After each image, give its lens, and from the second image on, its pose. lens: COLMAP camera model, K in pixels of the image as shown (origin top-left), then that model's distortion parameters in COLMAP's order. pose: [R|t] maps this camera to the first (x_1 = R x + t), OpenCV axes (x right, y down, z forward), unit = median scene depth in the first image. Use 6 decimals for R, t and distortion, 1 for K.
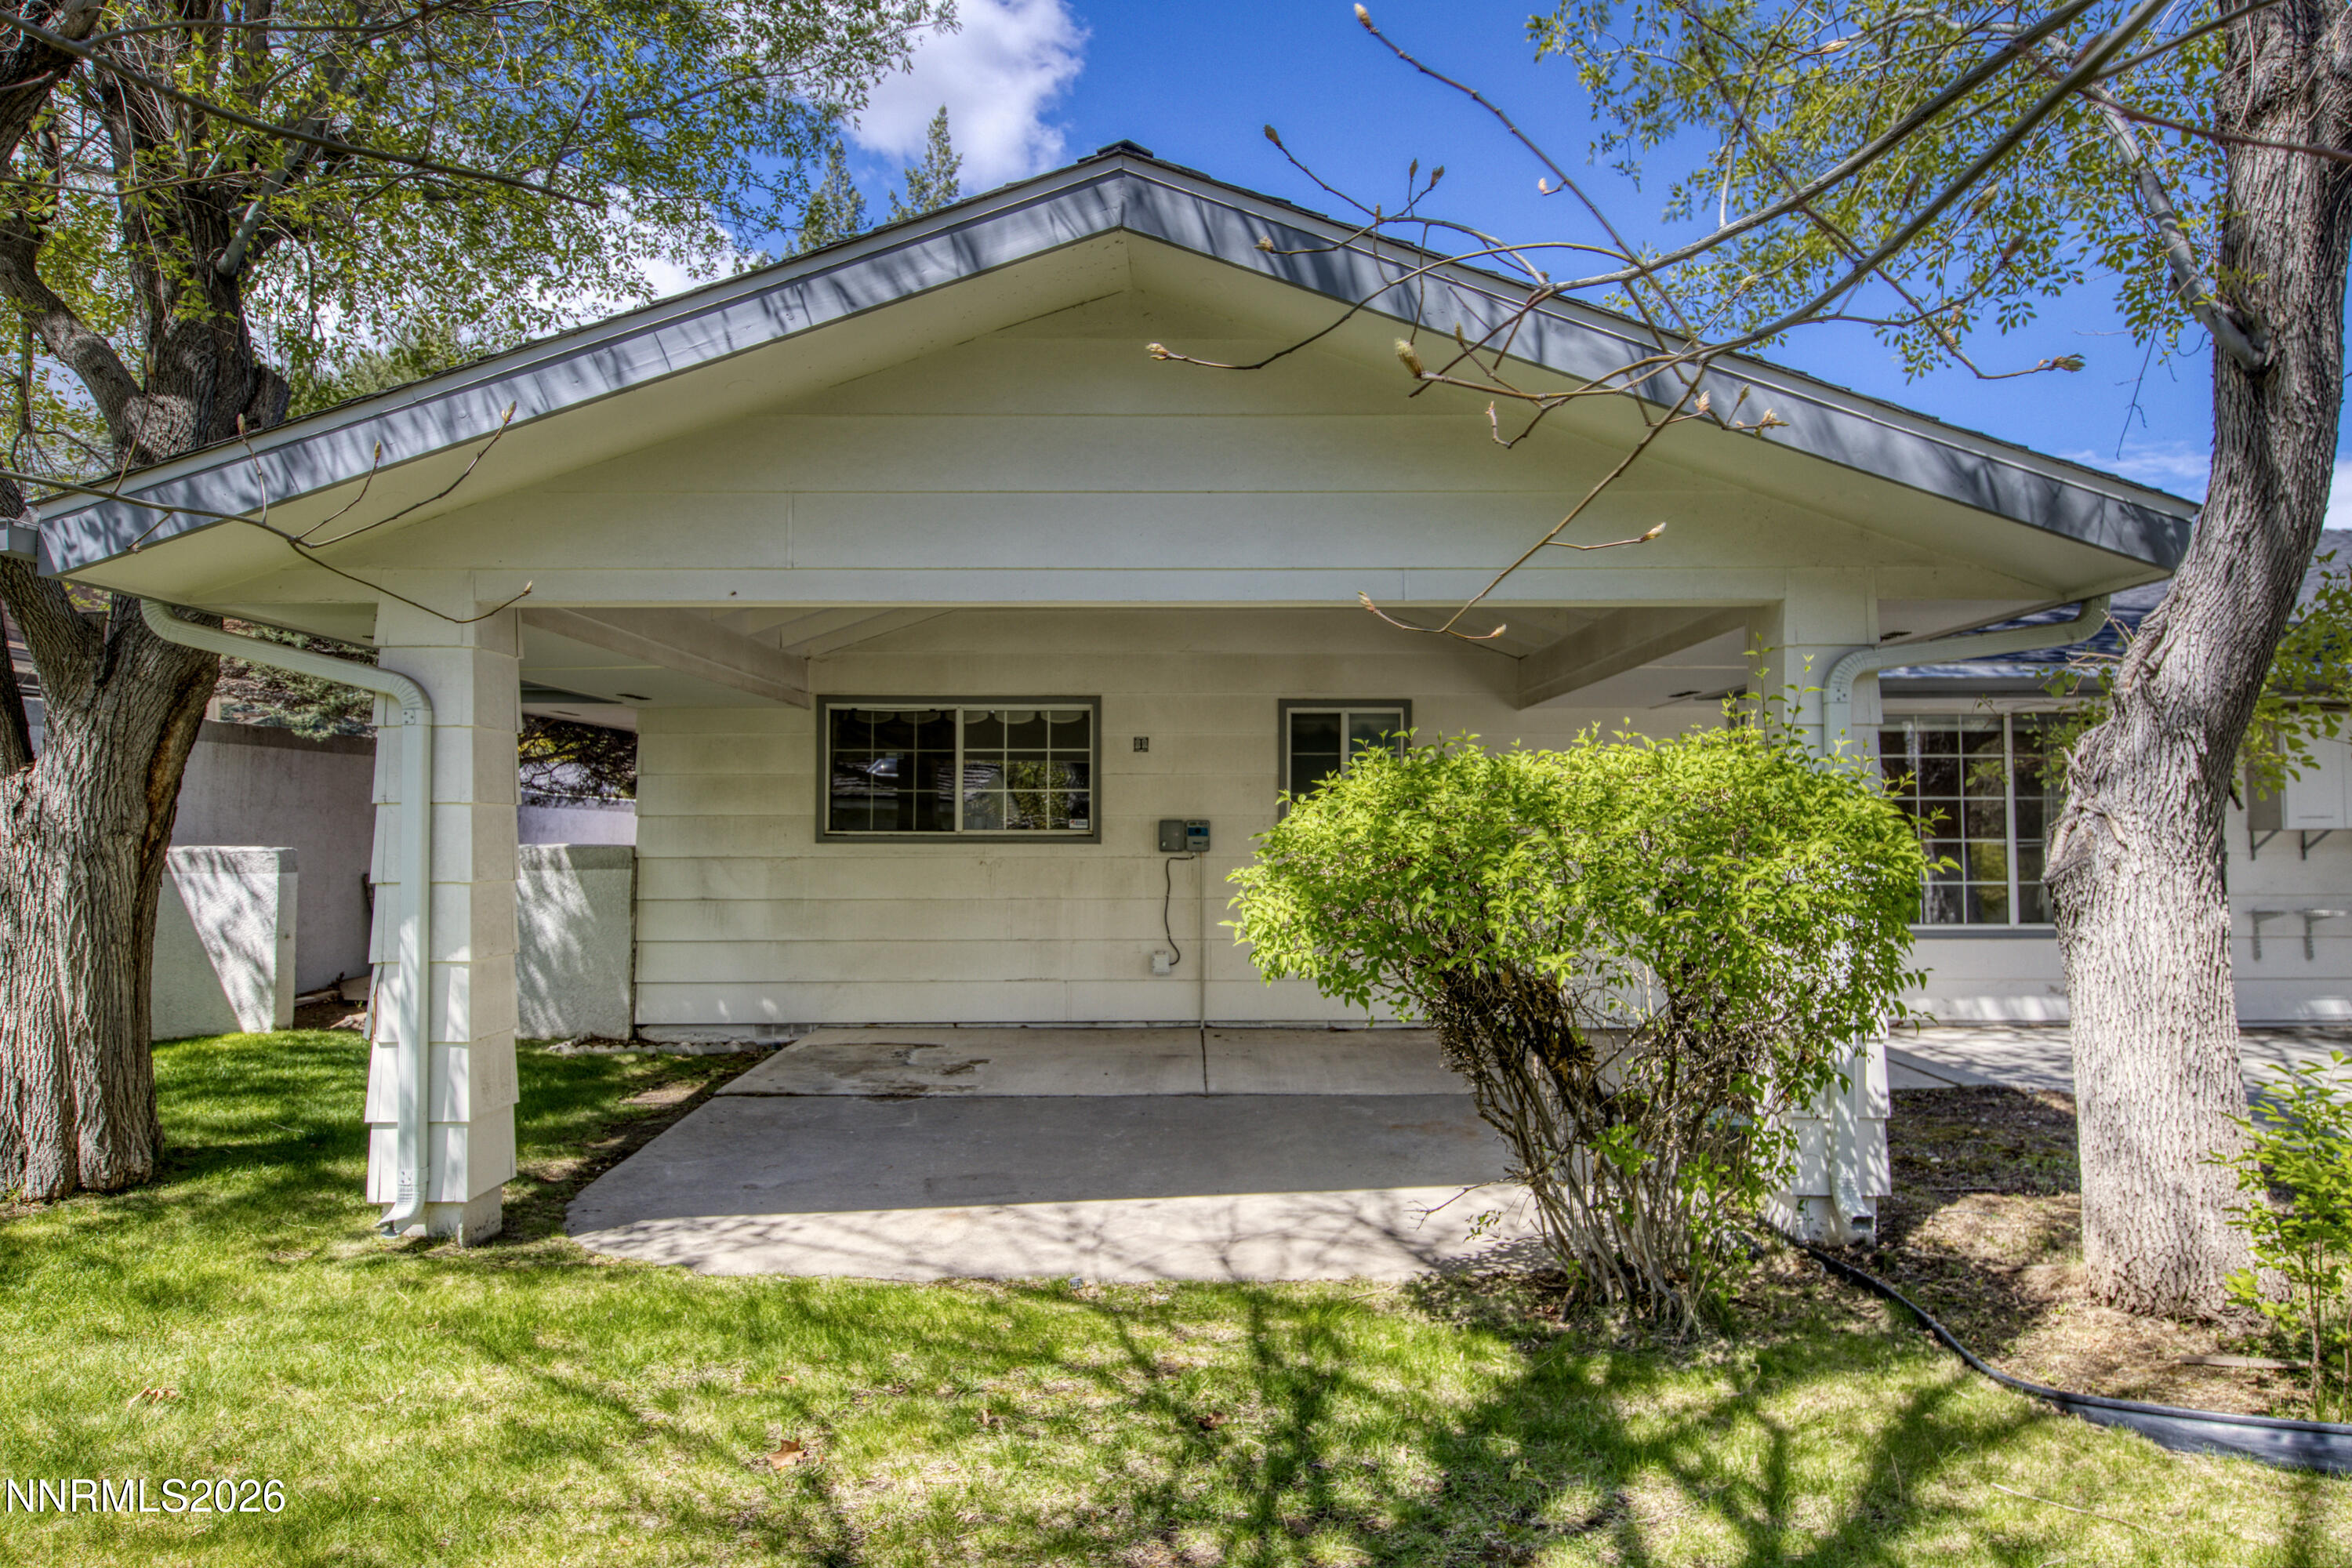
lens RADIAL K [[1254.1, 0, 1216.0], [0, 1254.1, 760.8], [0, 0, 1]] dist [0.001174, -0.000128]
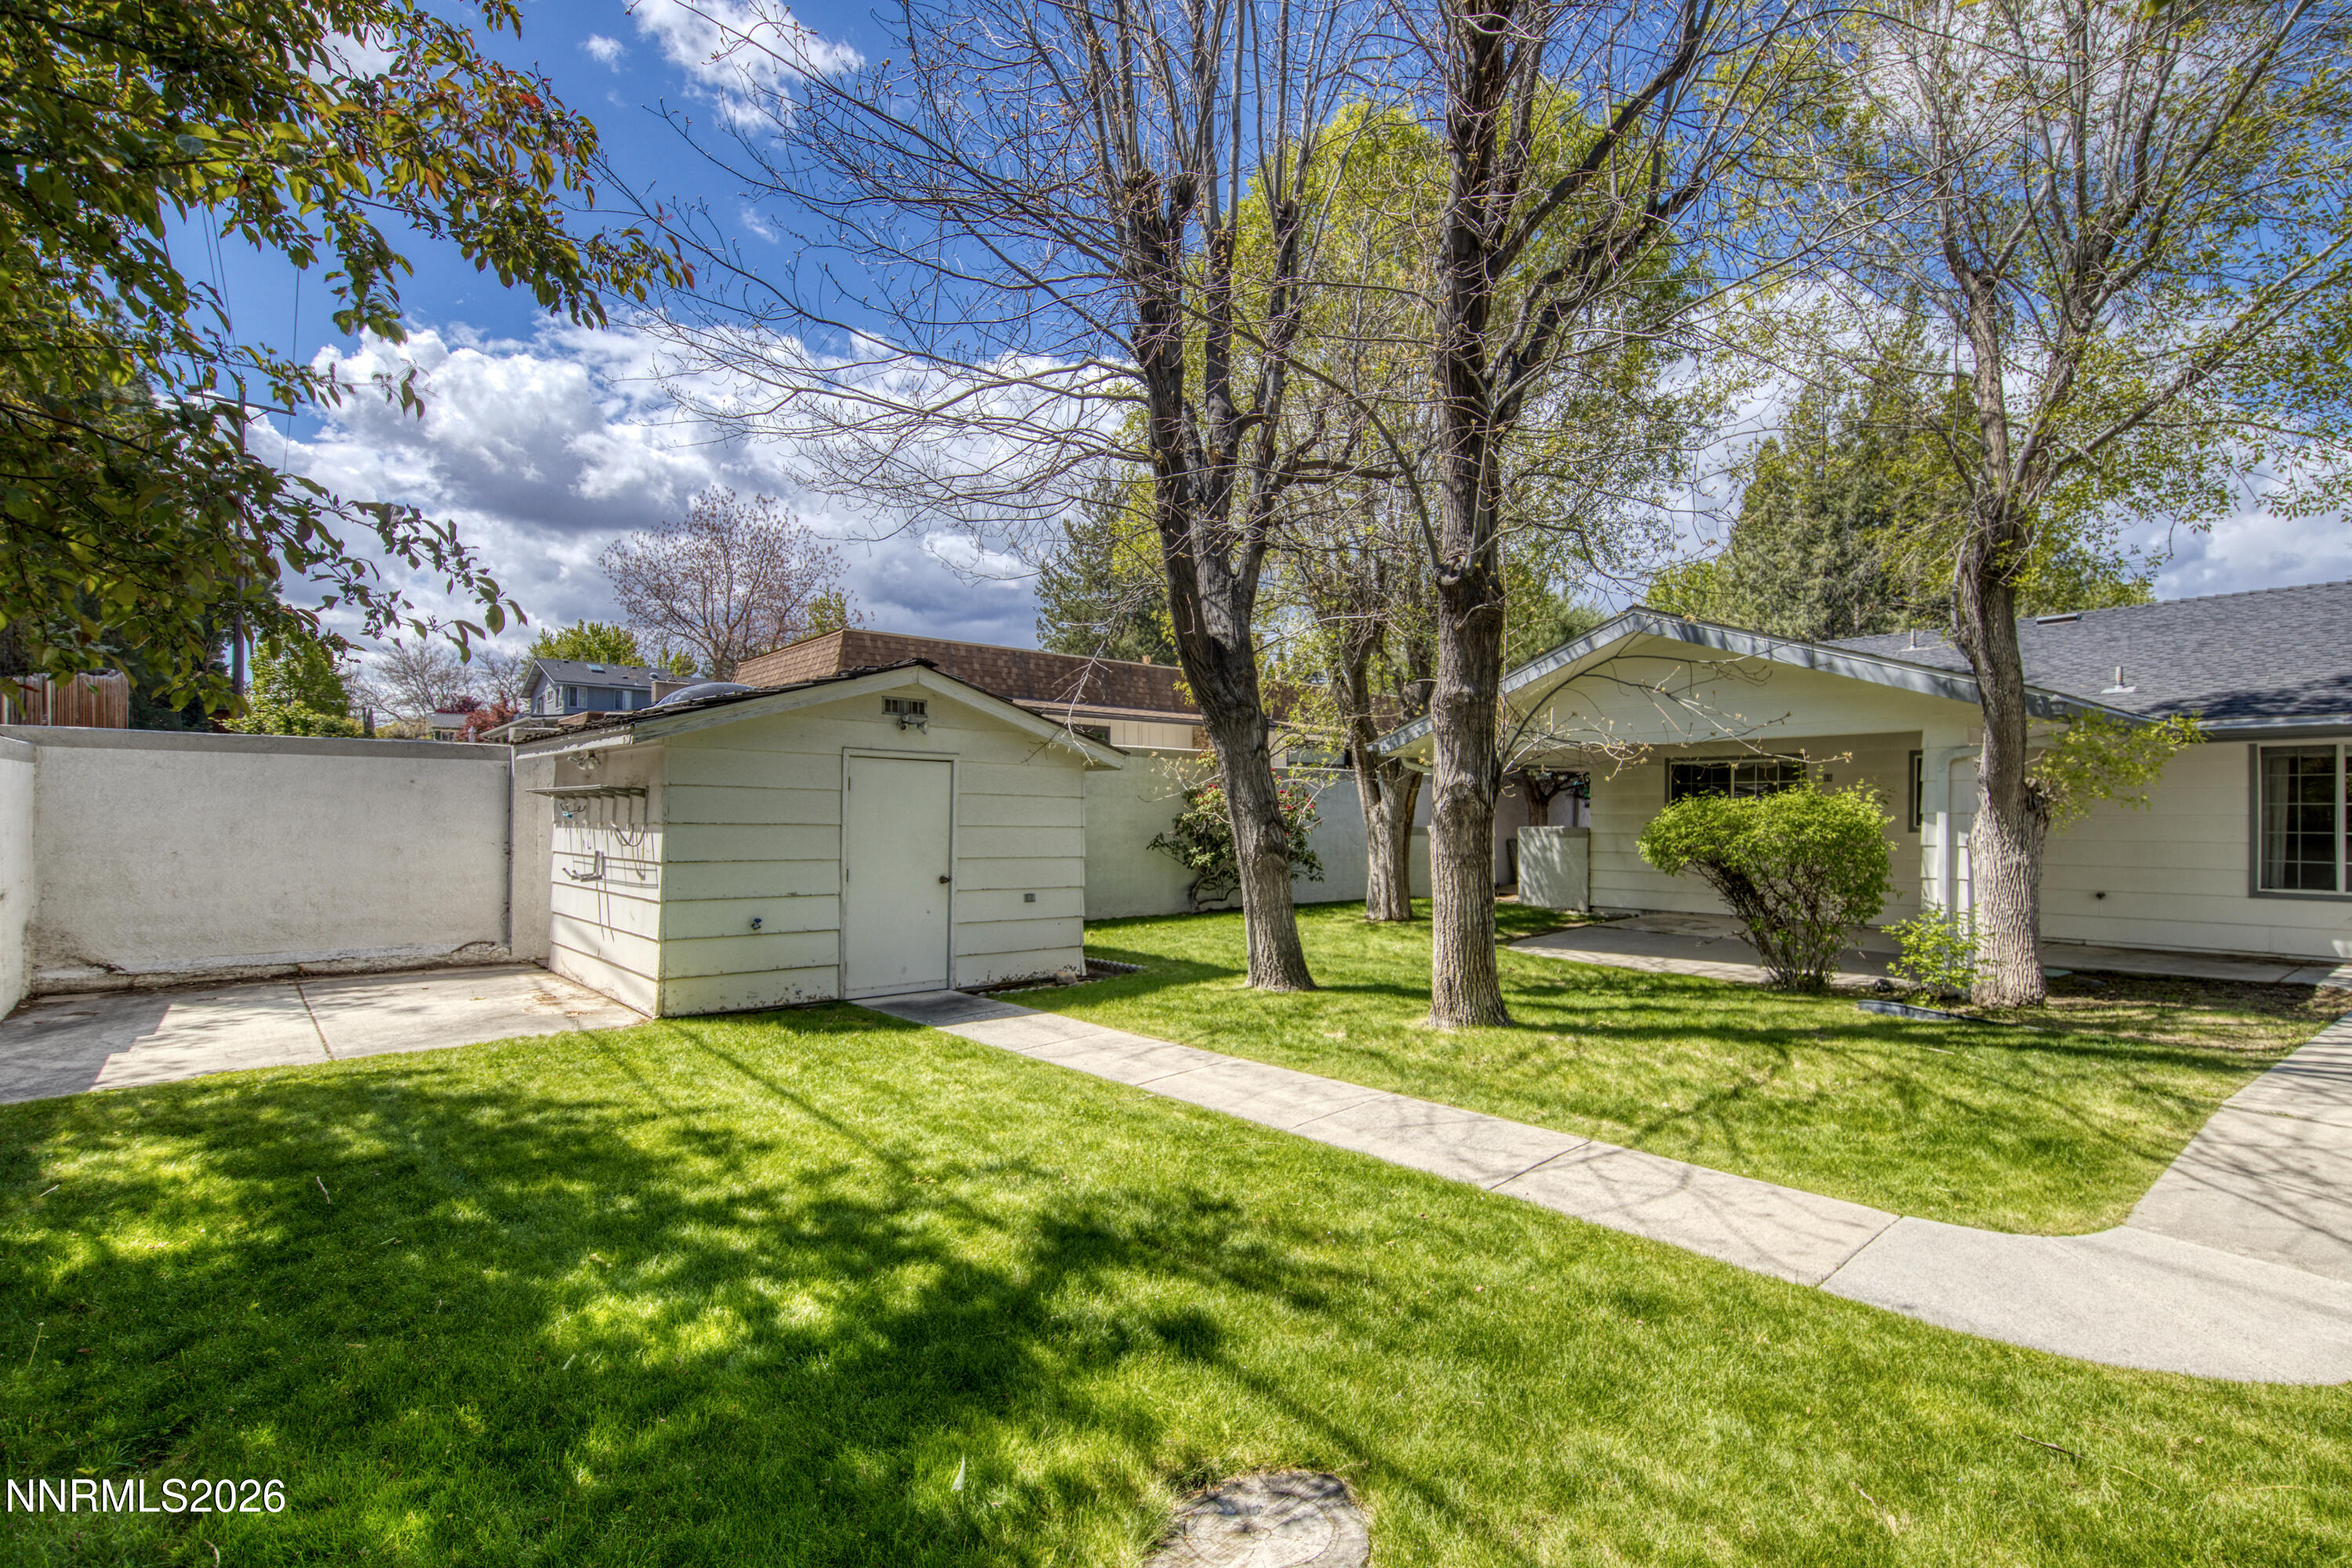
lens RADIAL K [[1084.6, 0, 1177.2], [0, 1084.6, 814.6], [0, 0, 1]] dist [0.000252, -0.000060]
pose [[0.572356, 0.002007, -0.820003, 1.487779], [0.011747, 0.999874, 0.010647, -0.008532], [0.819921, -0.015727, 0.572260, -1.478550]]
